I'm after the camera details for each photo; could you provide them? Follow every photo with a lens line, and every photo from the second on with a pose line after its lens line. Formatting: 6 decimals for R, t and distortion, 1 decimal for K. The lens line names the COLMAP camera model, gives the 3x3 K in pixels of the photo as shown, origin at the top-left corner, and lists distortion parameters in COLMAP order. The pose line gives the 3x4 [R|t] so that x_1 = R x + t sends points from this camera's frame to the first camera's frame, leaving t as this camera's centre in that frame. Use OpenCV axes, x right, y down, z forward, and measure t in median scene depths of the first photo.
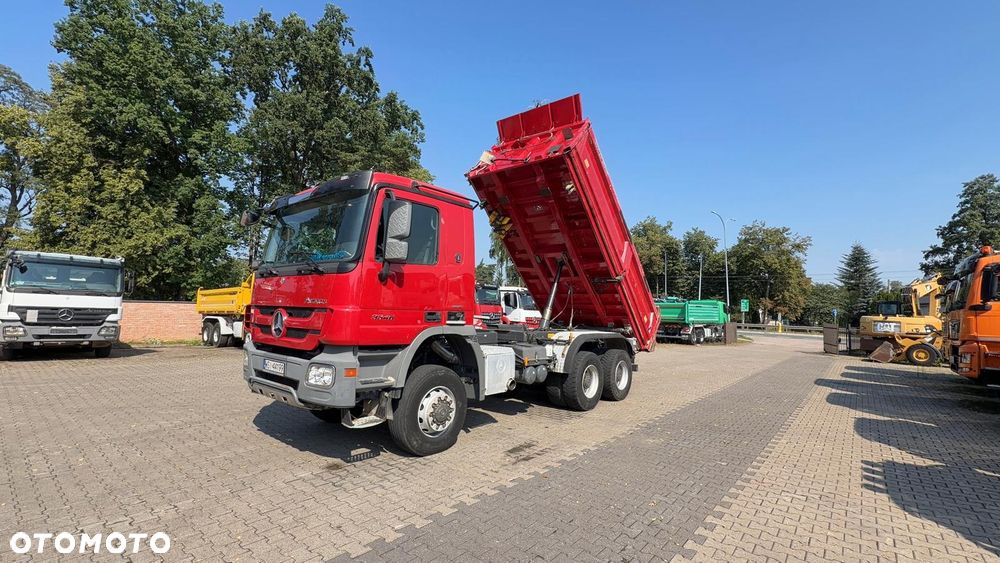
lens RADIAL K [[439.3, 0, 502.1], [0, 439.3, 277.4], [0, 0, 1]] dist [-0.009231, 0.000827]
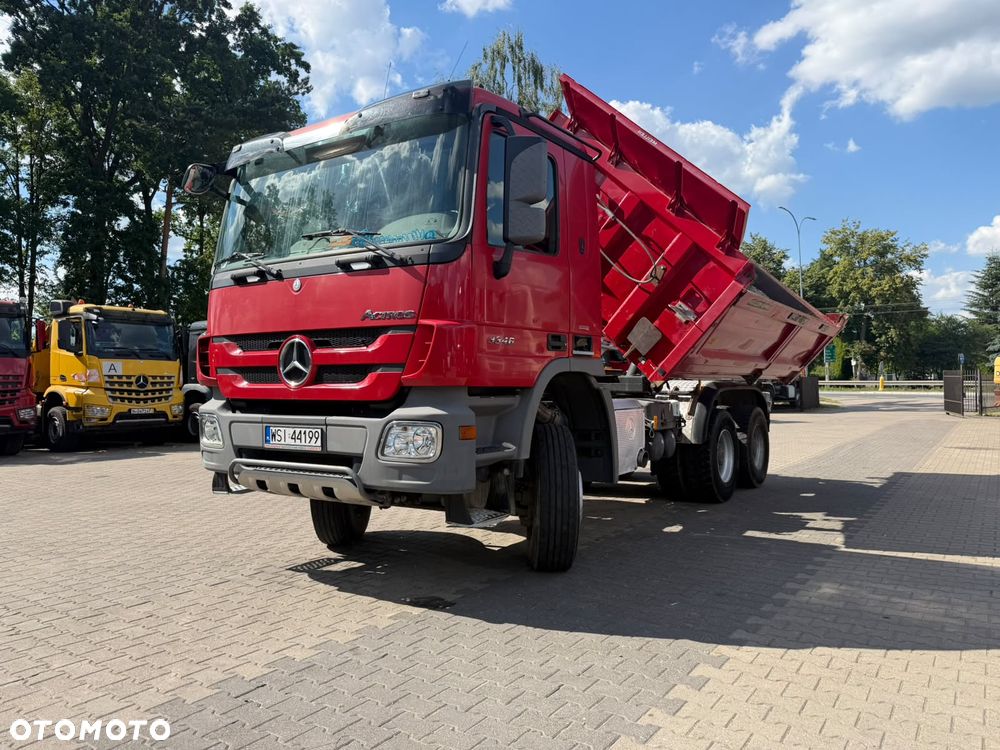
lens RADIAL K [[719.5, 0, 508.5], [0, 719.5, 360.1], [0, 0, 1]] dist [0.000664, -0.006100]
pose [[0.992788, -0.042983, 0.111909, -0.206100], [0.037826, 0.998140, 0.047802, 0.042717], [-0.113756, -0.043224, 0.992568, 0.031831]]
